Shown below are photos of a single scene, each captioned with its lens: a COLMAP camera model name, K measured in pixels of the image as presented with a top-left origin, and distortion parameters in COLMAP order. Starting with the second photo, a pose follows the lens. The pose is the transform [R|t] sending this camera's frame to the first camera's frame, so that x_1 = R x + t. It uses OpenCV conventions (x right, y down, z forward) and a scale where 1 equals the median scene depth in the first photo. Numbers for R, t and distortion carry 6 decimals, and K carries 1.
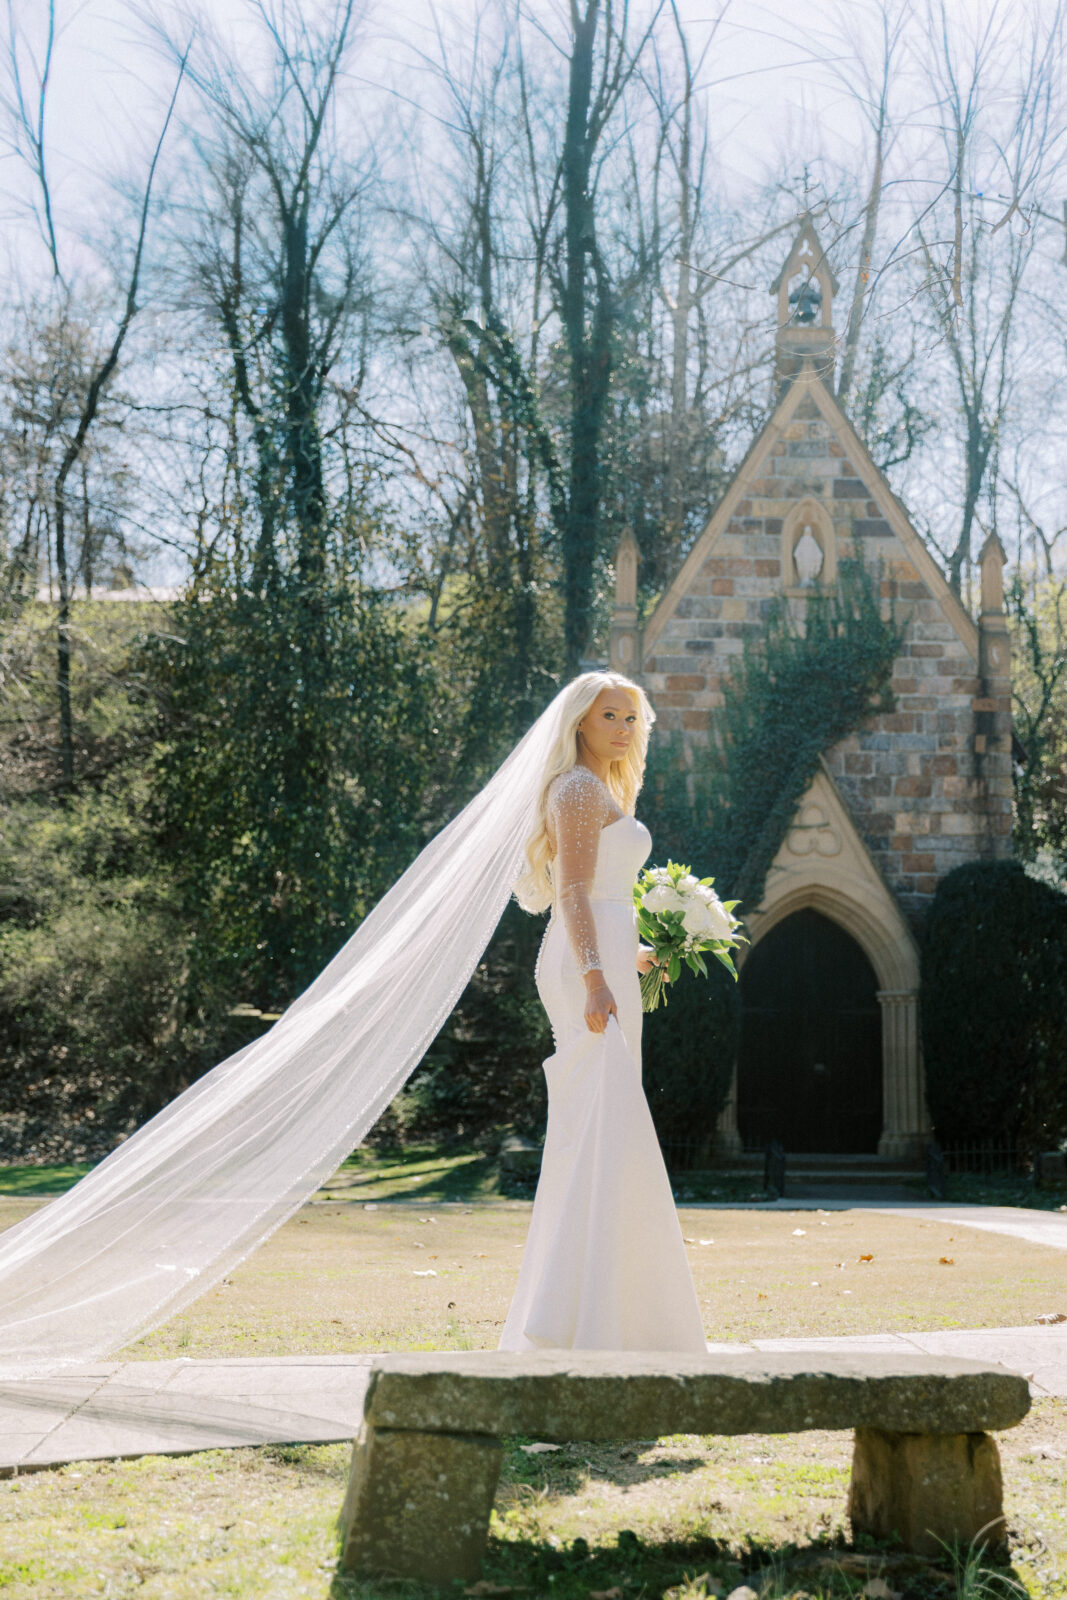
lens RADIAL K [[2109.7, 0, 534.7], [0, 2109.7, 820.5], [0, 0, 1]] dist [0.017269, 0.033489]
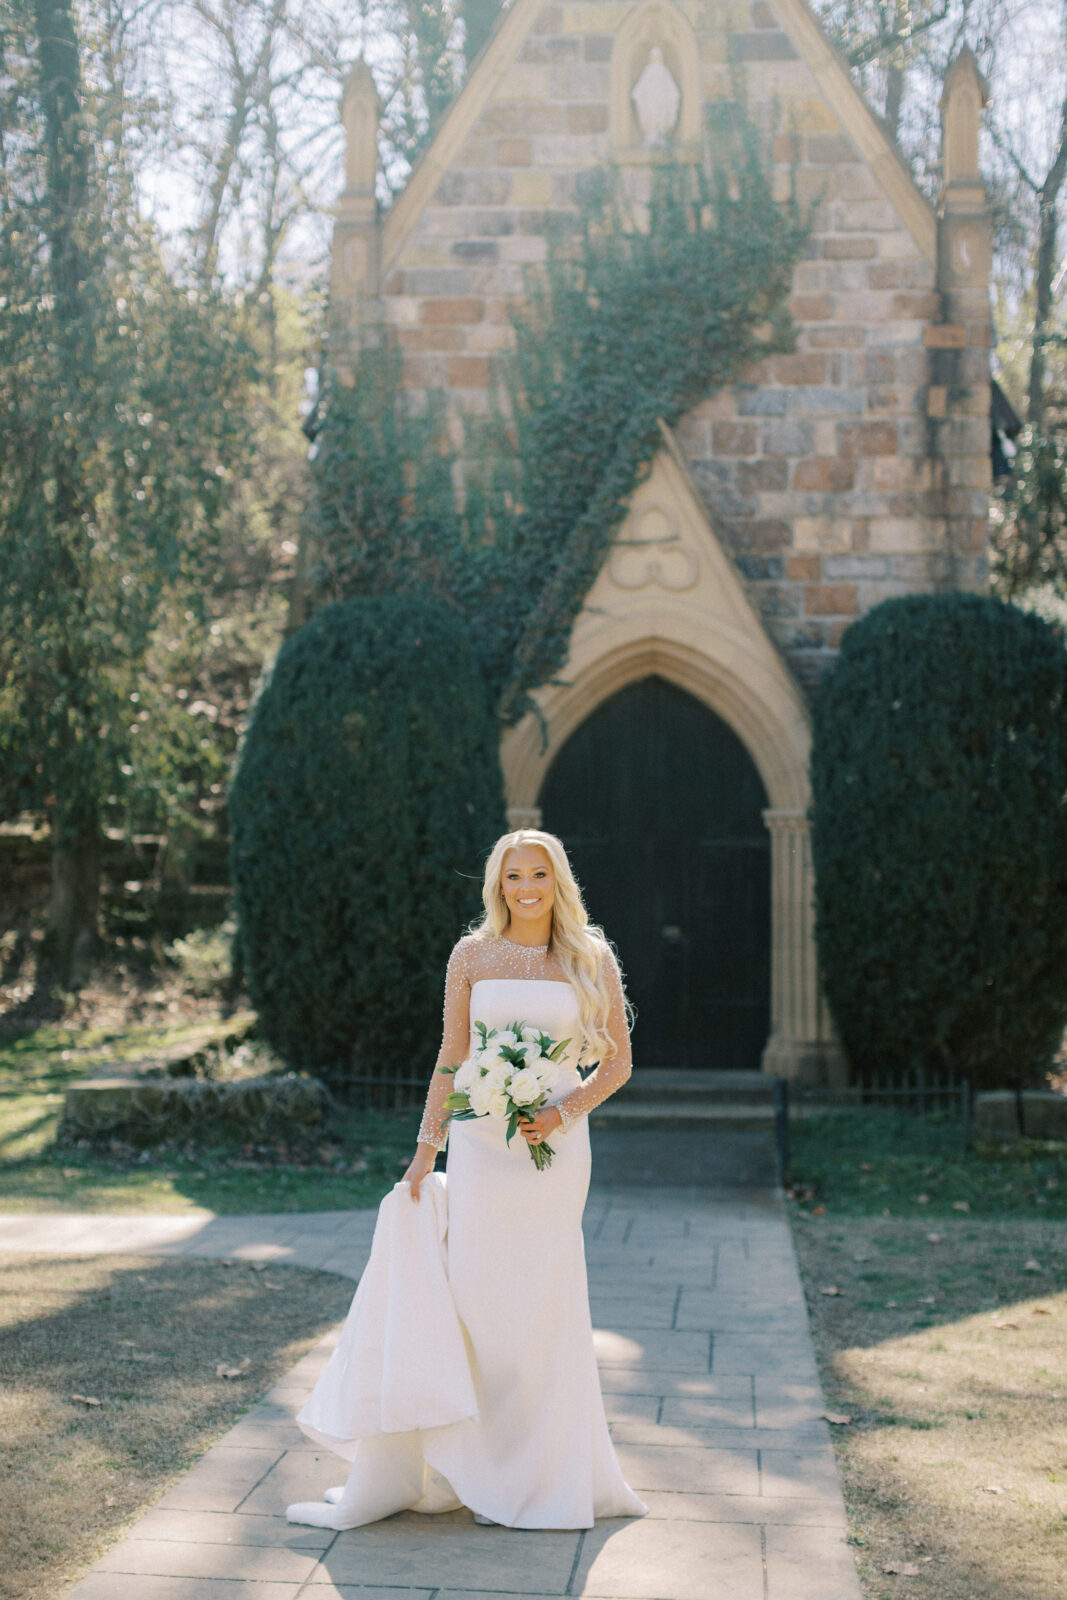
lens RADIAL K [[2297.1, 0, 527.7], [0, 2297.1, 799.0], [0, 0, 1]] dist [-0.039542, 0.155130]
pose [[0.995969, -0.005221, -0.089548, 0.152528], [0.013290, 0.995875, 0.089754, 0.016523], [0.088710, -0.090583, 0.991930, 0.327267]]
